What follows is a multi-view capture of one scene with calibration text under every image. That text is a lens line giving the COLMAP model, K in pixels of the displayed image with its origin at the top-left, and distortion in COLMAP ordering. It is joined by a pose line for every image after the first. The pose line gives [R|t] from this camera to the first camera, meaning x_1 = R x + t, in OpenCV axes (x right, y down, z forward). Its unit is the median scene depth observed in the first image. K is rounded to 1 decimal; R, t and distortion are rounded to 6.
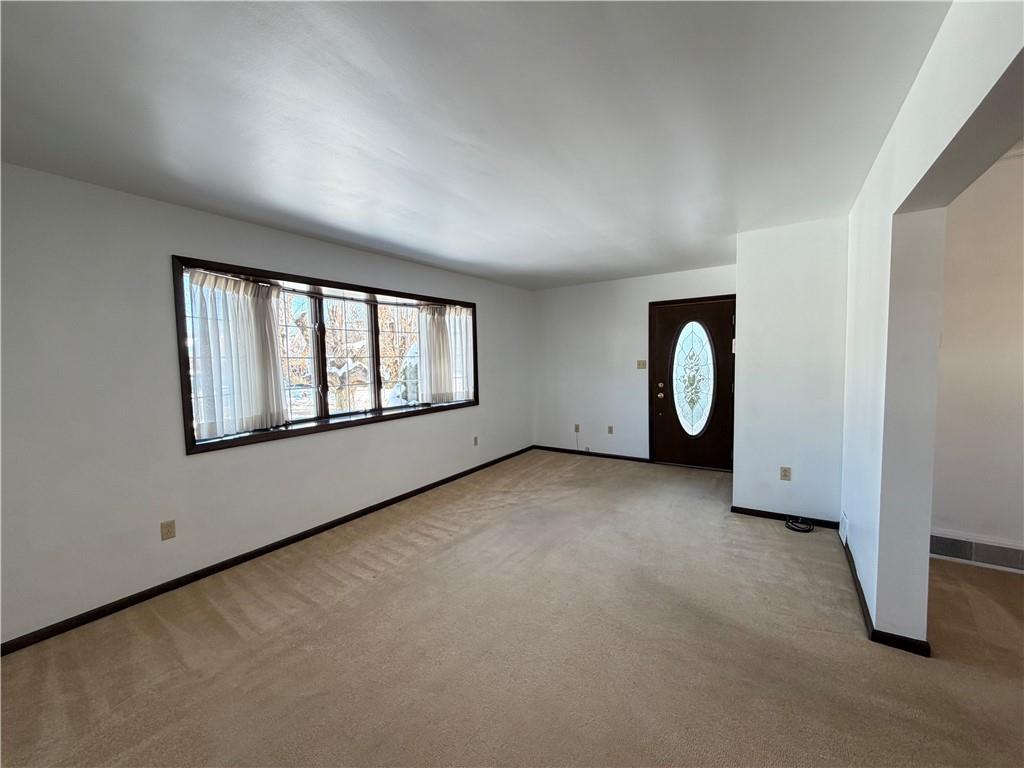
lens RADIAL K [[403.8, 0, 503.9], [0, 403.8, 388.0], [0, 0, 1]] dist [-0.002754, -0.000067]
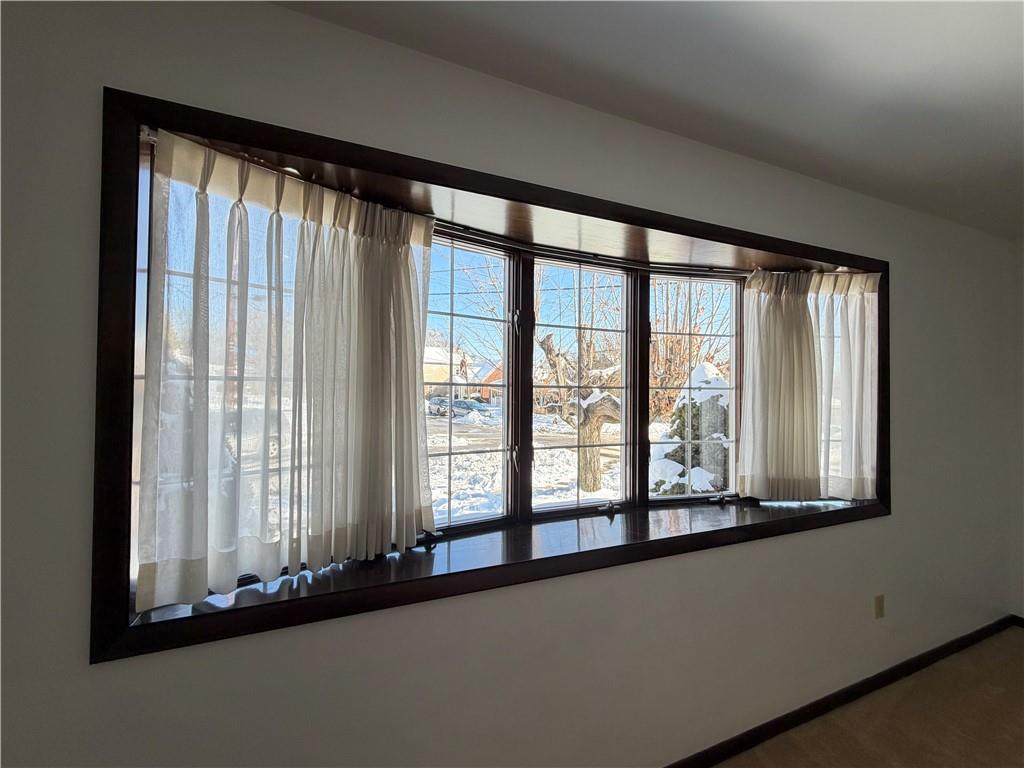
lens RADIAL K [[403.8, 0, 510.0], [0, 403.8, 385.2], [0, 0, 1]] dist [-0.002754, -0.000067]
pose [[0.833187, 0.024858, -0.552432, -0.165519], [-0.068873, 0.995875, -0.059064, -0.037025], [0.548686, 0.087259, 0.831462, 0.476989]]
